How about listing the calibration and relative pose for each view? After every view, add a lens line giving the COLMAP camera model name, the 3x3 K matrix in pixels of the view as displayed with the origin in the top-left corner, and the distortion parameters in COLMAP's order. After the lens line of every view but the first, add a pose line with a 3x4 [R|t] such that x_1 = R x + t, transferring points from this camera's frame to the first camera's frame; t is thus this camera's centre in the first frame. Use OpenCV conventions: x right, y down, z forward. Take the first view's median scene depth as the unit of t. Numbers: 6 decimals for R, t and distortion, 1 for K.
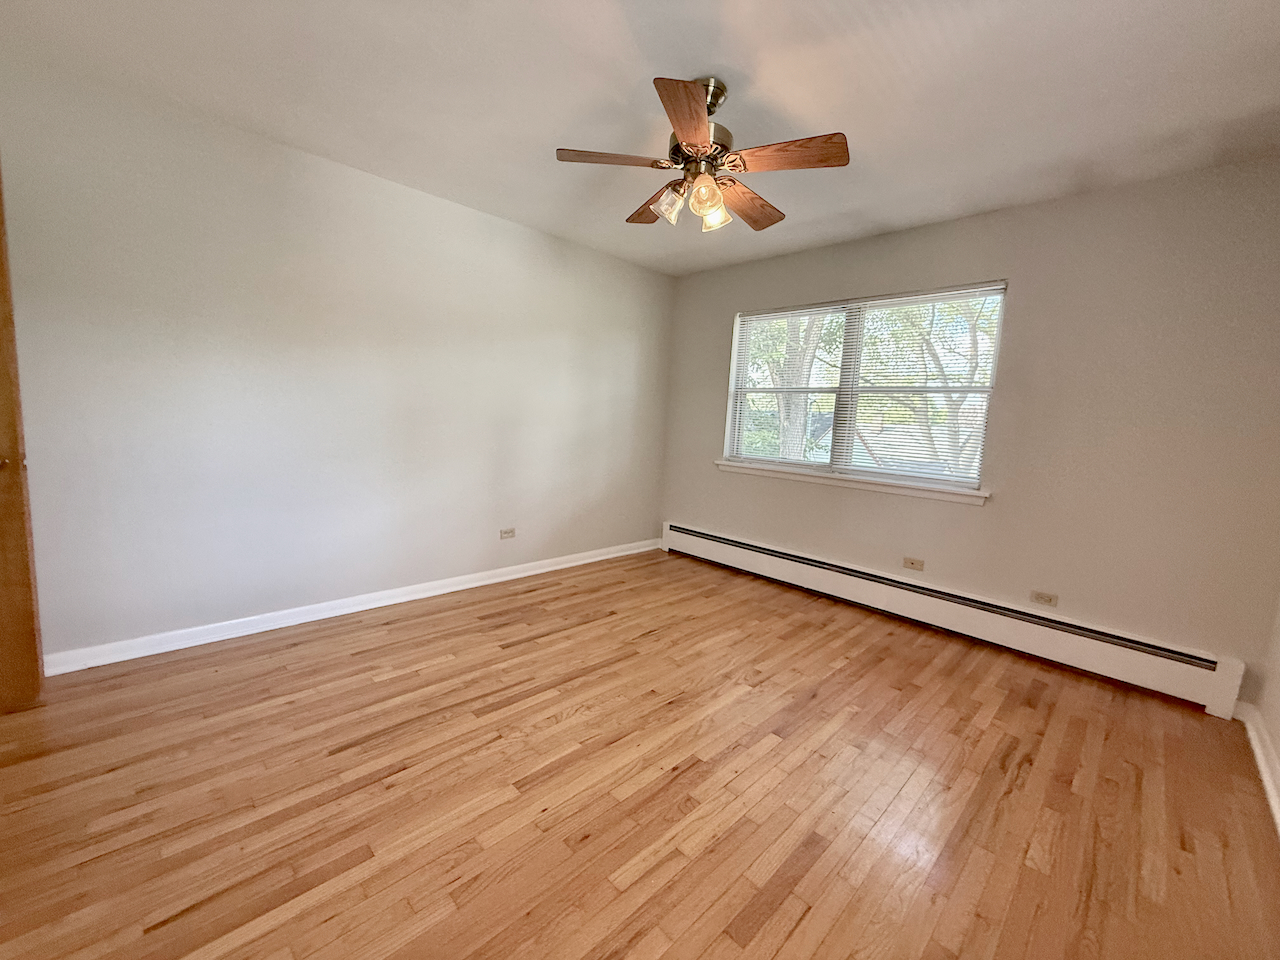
lens RADIAL K [[509.8, 0, 638.0], [0, 509.8, 478.2], [0, 0, 1]] dist [0.000296, 0.000160]
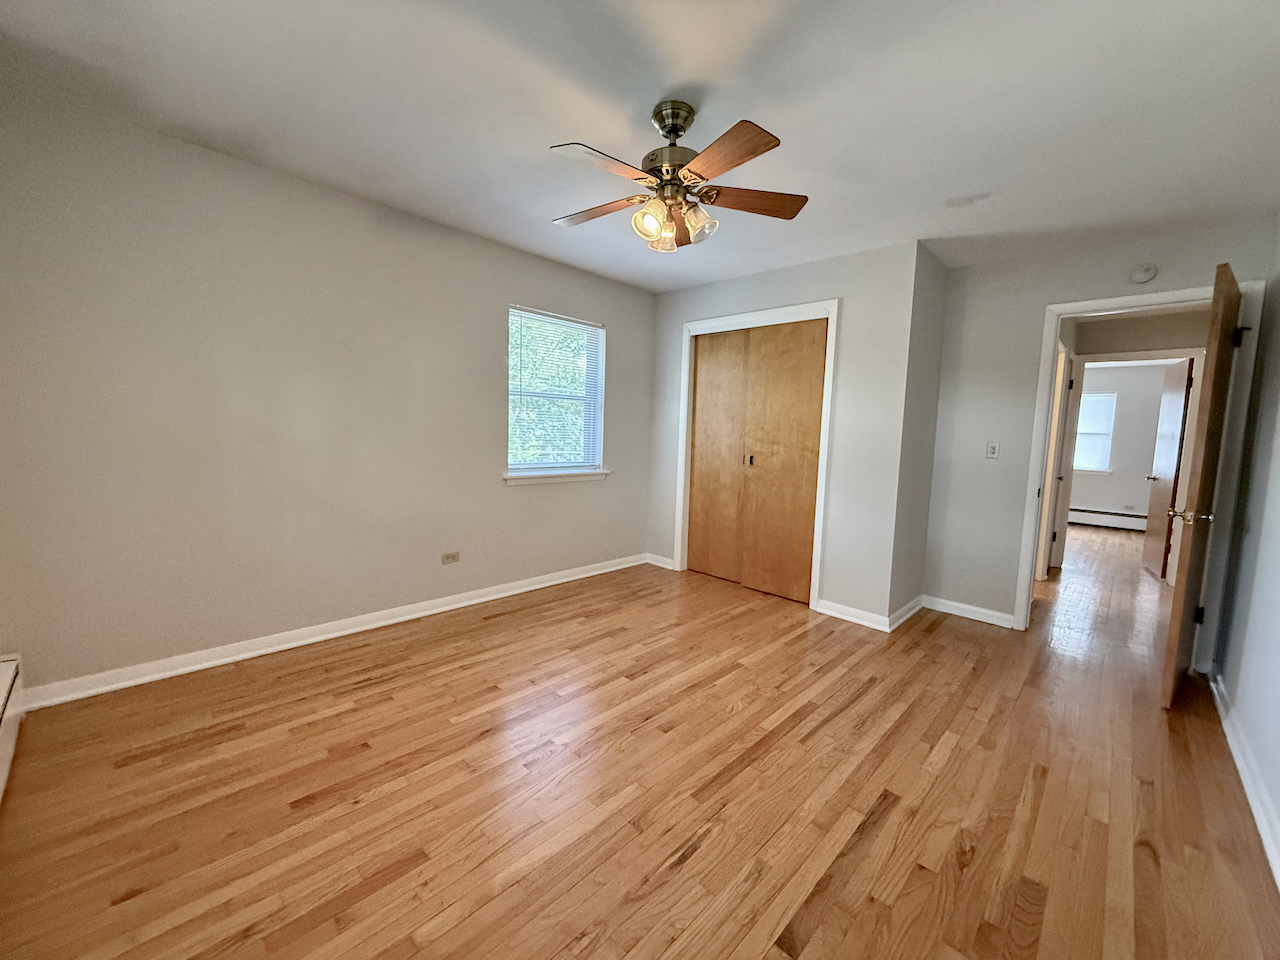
lens RADIAL K [[509.8, 0, 638.0], [0, 509.8, 478.2], [0, 0, 1]] dist [0.000296, 0.000160]
pose [[-0.995891, -0.082533, -0.037273, 0.128761], [-0.088575, 0.973423, 0.211193, -0.189092], [0.018852, 0.213627, -0.976733, 1.538071]]
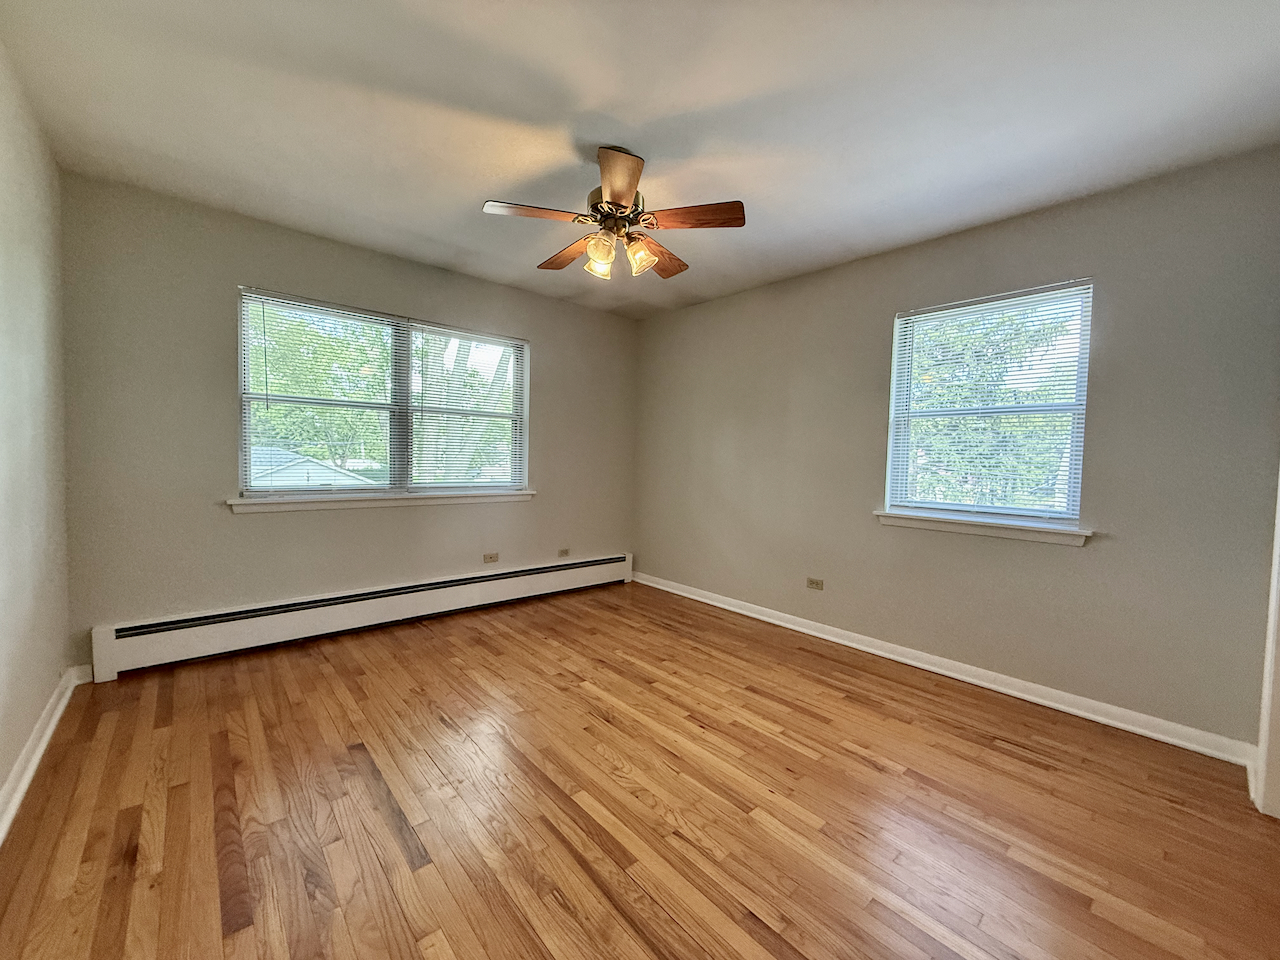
lens RADIAL K [[509.8, 0, 638.0], [0, 509.8, 478.2], [0, 0, 1]] dist [0.000296, 0.000160]
pose [[0.053267, -0.091305, 0.994397, -0.752253], [0.096829, 0.991591, 0.085860, -0.107975], [-0.993875, 0.091713, 0.061660, 0.680411]]
